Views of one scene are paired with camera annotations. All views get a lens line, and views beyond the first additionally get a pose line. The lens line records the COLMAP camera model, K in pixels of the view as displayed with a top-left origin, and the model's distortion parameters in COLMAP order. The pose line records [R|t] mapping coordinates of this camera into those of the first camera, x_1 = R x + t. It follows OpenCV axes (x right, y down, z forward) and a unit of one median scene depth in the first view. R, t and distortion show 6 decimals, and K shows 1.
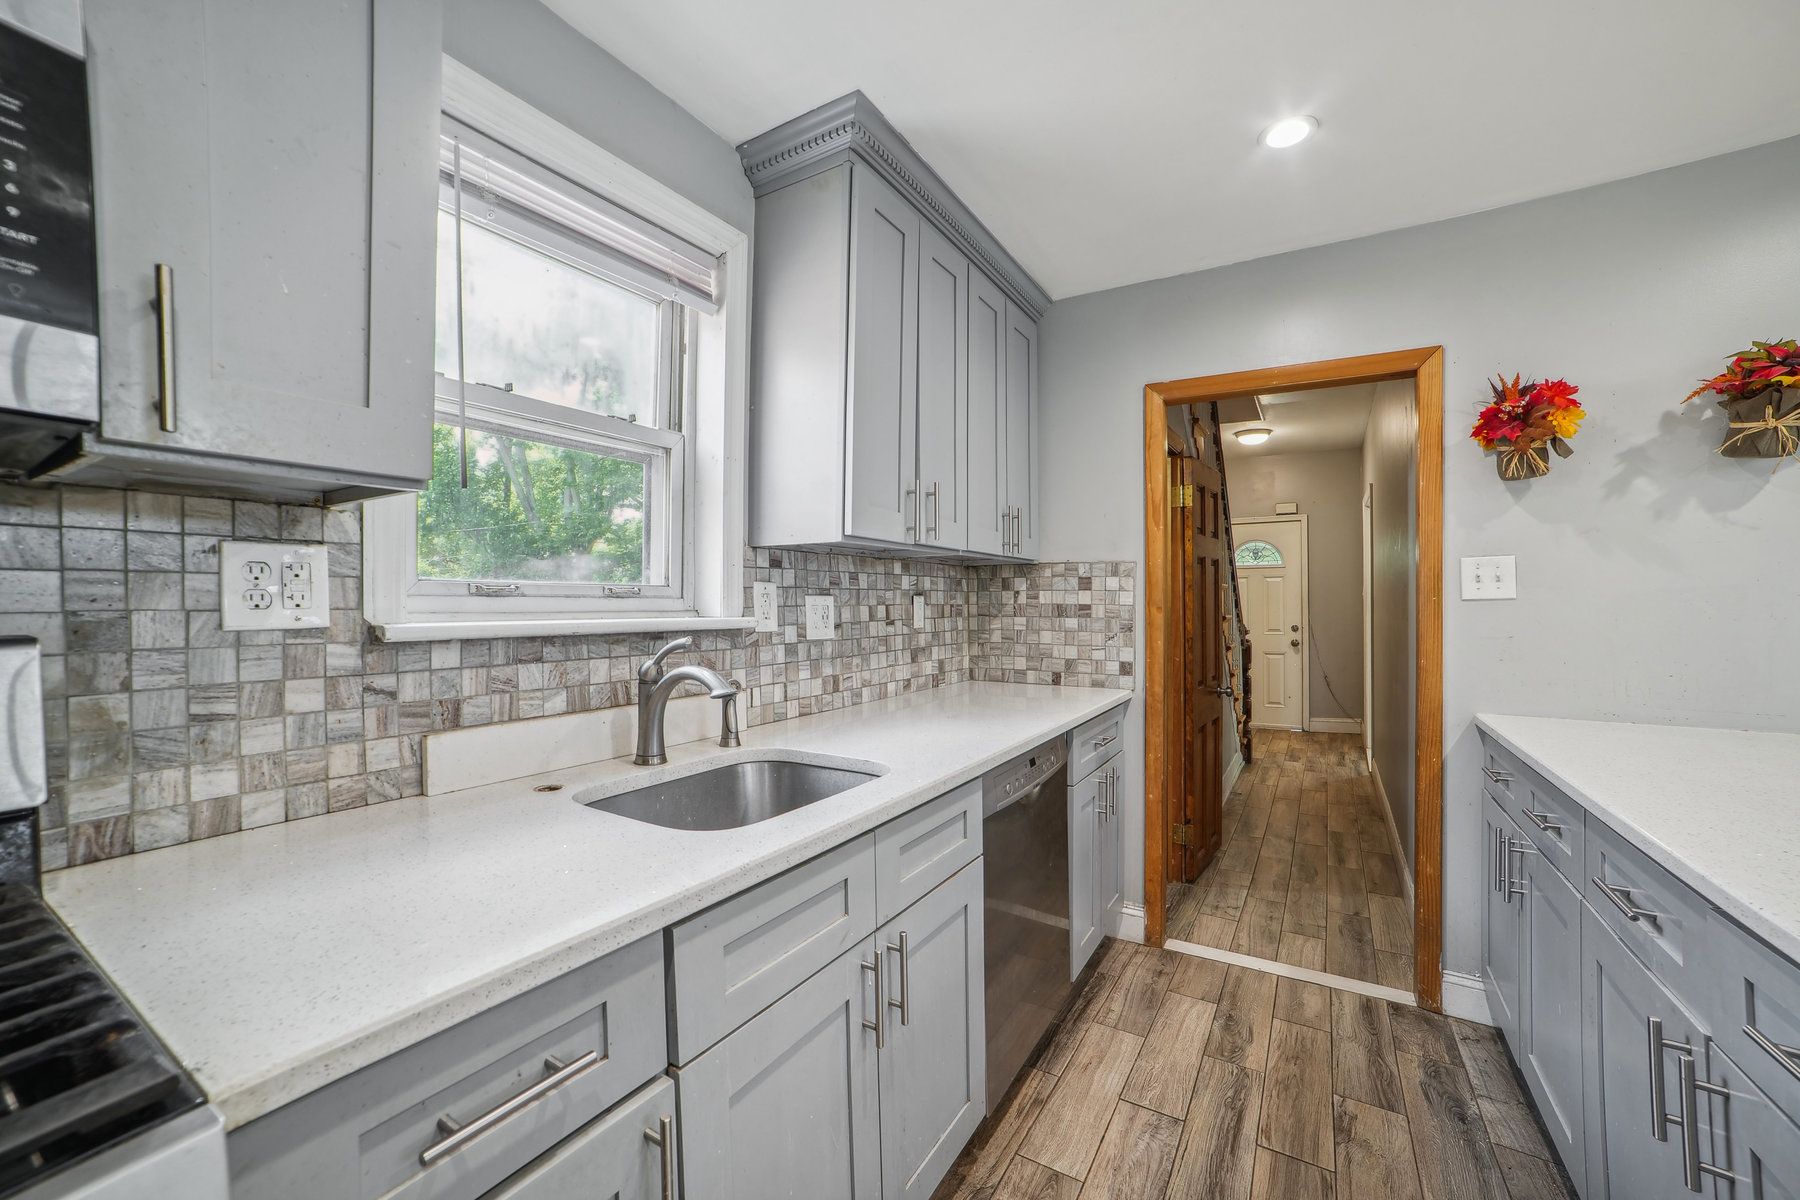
lens RADIAL K [[703.5, 0, 894.5], [0, 703.5, 603.2], [0, 0, 1]] dist [-0.008761, 0.001064]
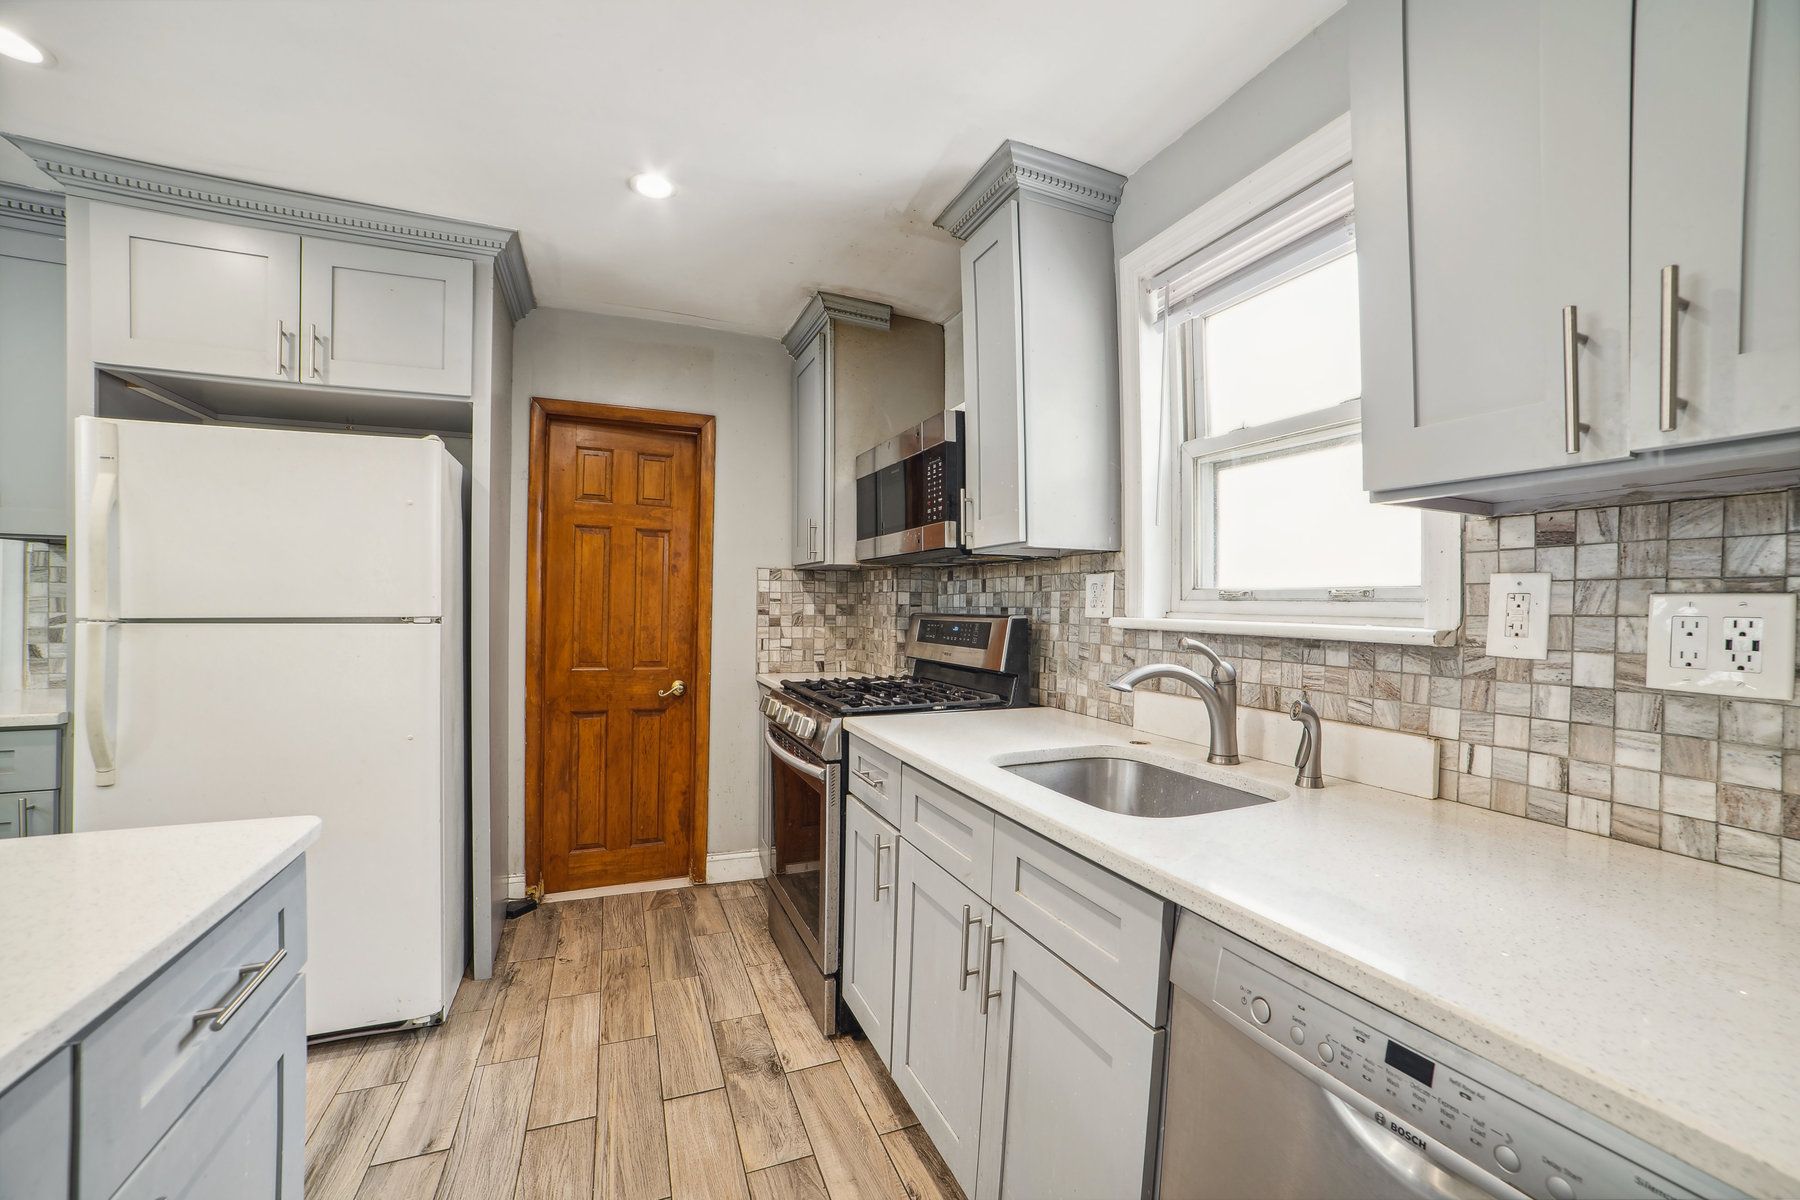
lens RADIAL K [[703.5, 0, 902.2], [0, 703.5, 600.0], [0, 0, 1]] dist [-0.008761, 0.001064]
pose [[-0.543421, -0.007748, -0.839424, 0.672316], [-0.010684, 0.999940, -0.002313, -0.001099], [0.839392, 0.007712, -0.543471, 1.024599]]
